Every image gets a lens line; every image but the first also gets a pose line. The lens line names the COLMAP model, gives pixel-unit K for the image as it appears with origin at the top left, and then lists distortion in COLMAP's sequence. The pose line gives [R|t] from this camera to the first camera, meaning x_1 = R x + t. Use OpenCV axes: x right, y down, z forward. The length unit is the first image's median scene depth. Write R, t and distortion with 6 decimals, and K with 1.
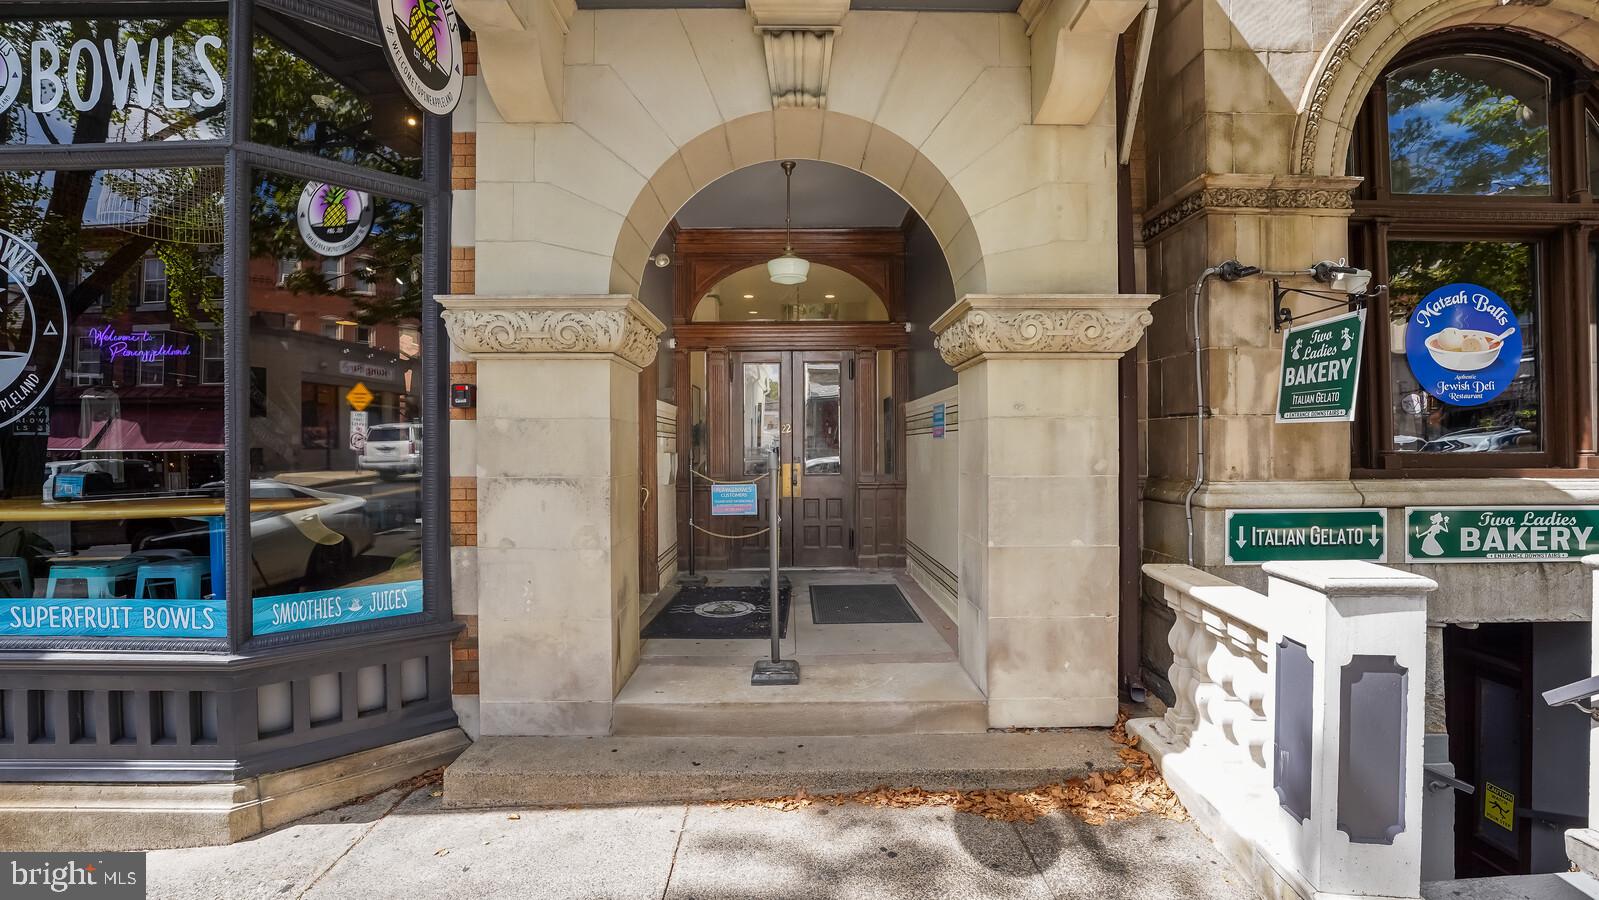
lens RADIAL K [[649.2, 0, 797.6], [0, 649.2, 445.4], [0, 0, 1]] dist [-0.023718, 0.001533]
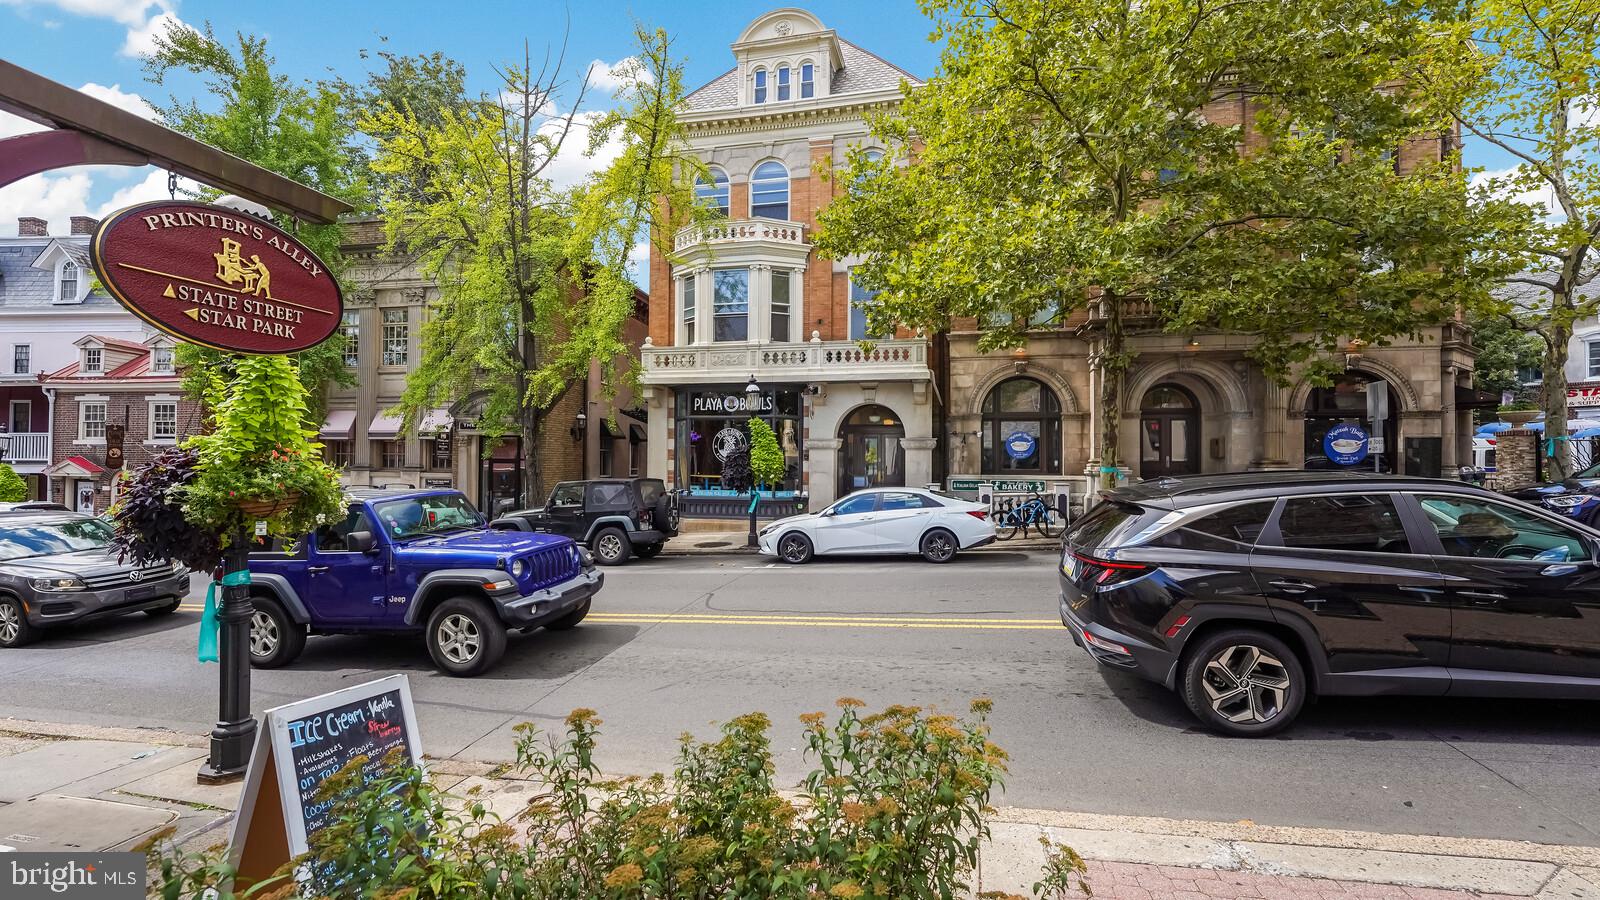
lens RADIAL K [[649.6, 0, 803.8], [0, 649.6, 454.4], [0, 0, 1]] dist [-0.023718, 0.001533]
pose [[0.976943, 0.002609, -0.213486, 0.602565], [-0.005562, 0.999897, -0.013231, -0.028256], [0.213429, 0.014114, 0.976857, -4.222718]]
